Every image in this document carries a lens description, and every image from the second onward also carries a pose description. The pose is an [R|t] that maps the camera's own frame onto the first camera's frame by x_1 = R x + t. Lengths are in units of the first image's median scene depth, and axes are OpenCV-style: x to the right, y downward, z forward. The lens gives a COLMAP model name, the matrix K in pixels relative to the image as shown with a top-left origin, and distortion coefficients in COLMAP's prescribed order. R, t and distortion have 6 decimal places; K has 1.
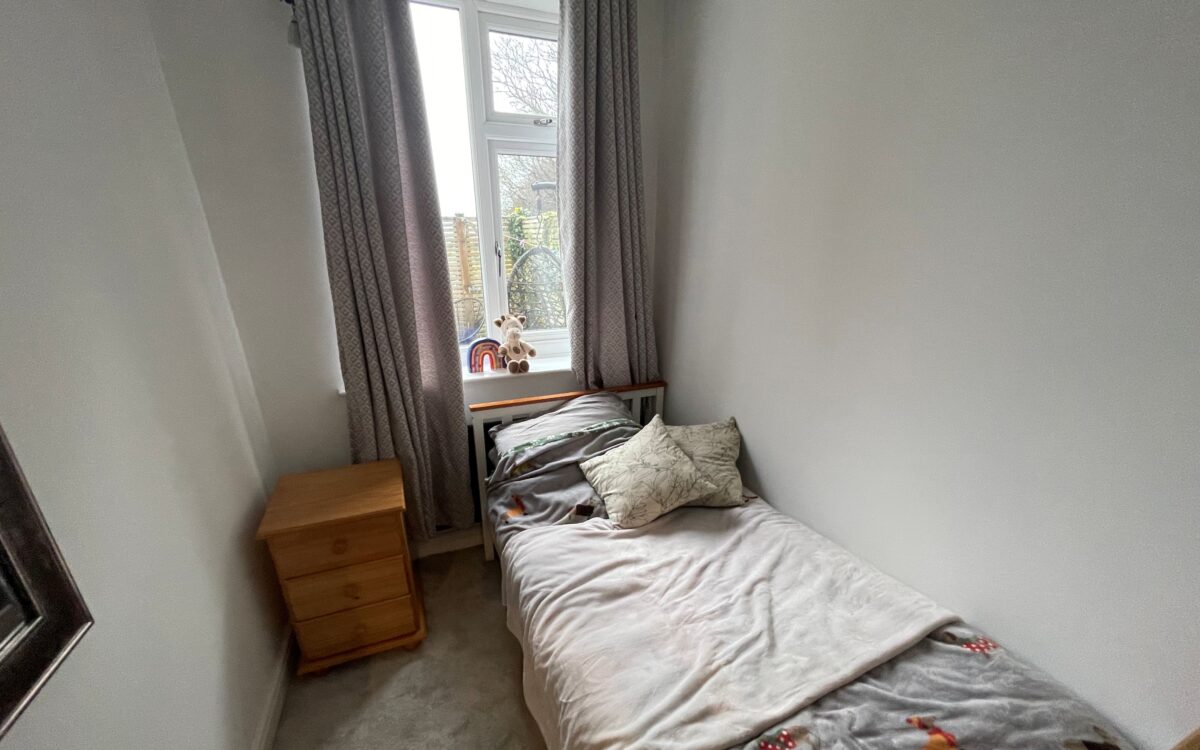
lens RADIAL K [[484.5, 0, 595.0], [0, 484.5, 380.0], [0, 0, 1]] dist [0.000711, 0.000291]
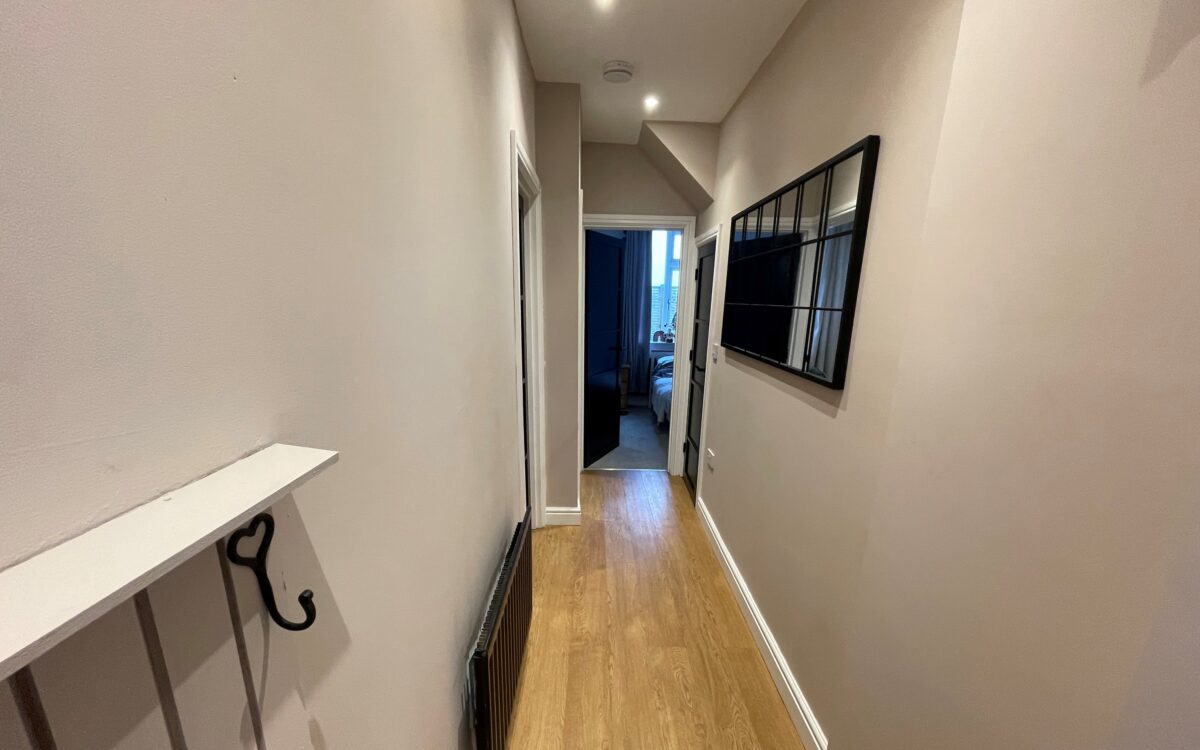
lens RADIAL K [[484.5, 0, 595.0], [0, 484.5, 380.0], [0, 0, 1]] dist [0.000711, 0.000291]
pose [[0.917138, 0.122277, -0.379351, 0.570841], [-0.158326, 0.985232, -0.065204, 0.469679], [0.365775, 0.119862, 0.922953, -1.841821]]
